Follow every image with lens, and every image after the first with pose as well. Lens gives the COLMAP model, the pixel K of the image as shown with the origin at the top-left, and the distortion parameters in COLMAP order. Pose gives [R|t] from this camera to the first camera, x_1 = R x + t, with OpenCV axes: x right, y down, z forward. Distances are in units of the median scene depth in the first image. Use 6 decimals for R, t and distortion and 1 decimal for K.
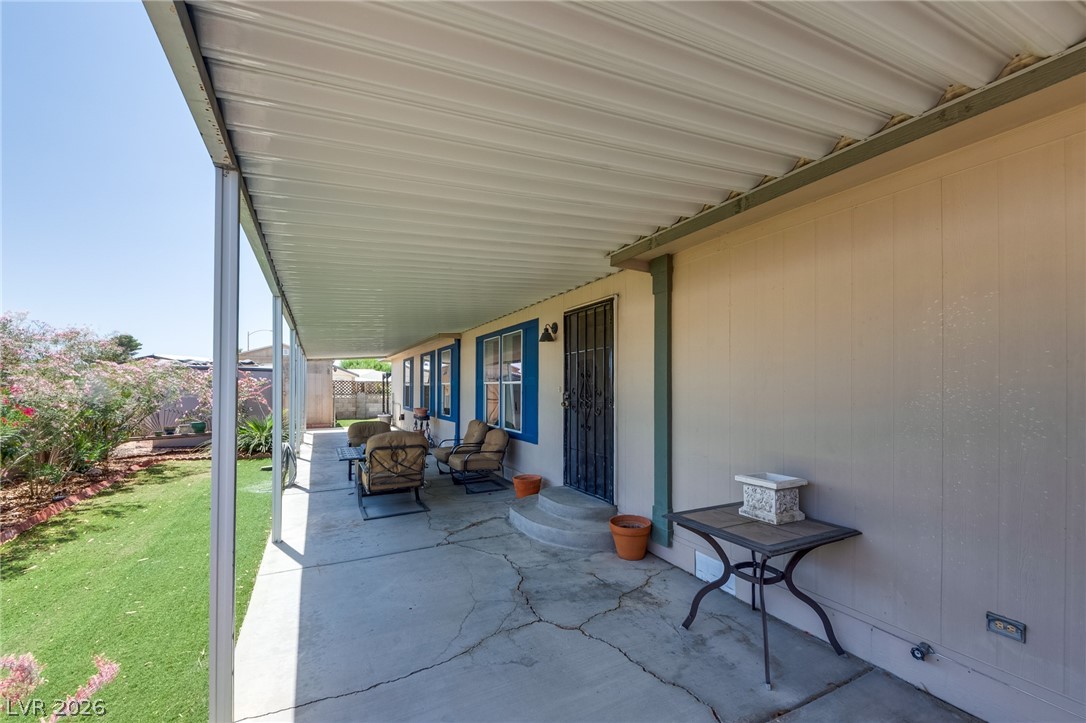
lens RADIAL K [[440.4, 0, 569.1], [0, 440.4, 391.2], [0, 0, 1]] dist [0.022067, -0.000205]
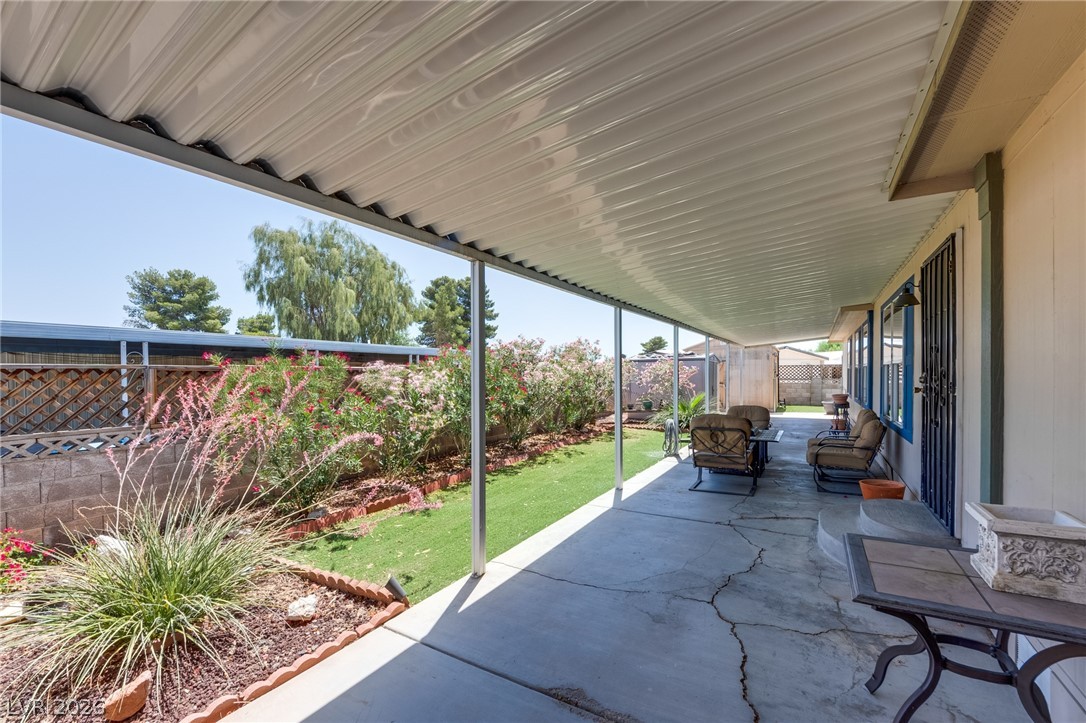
lens RADIAL K [[476.2, 0, 563.7], [0, 476.2, 383.9], [0, 0, 1]] dist [0.011361, -0.000794]
pose [[0.522068, -0.001422, -0.852903, 0.401296], [0.015507, 0.999849, 0.007825, 0.003952], [0.852763, -0.017311, 0.522011, 0.092364]]
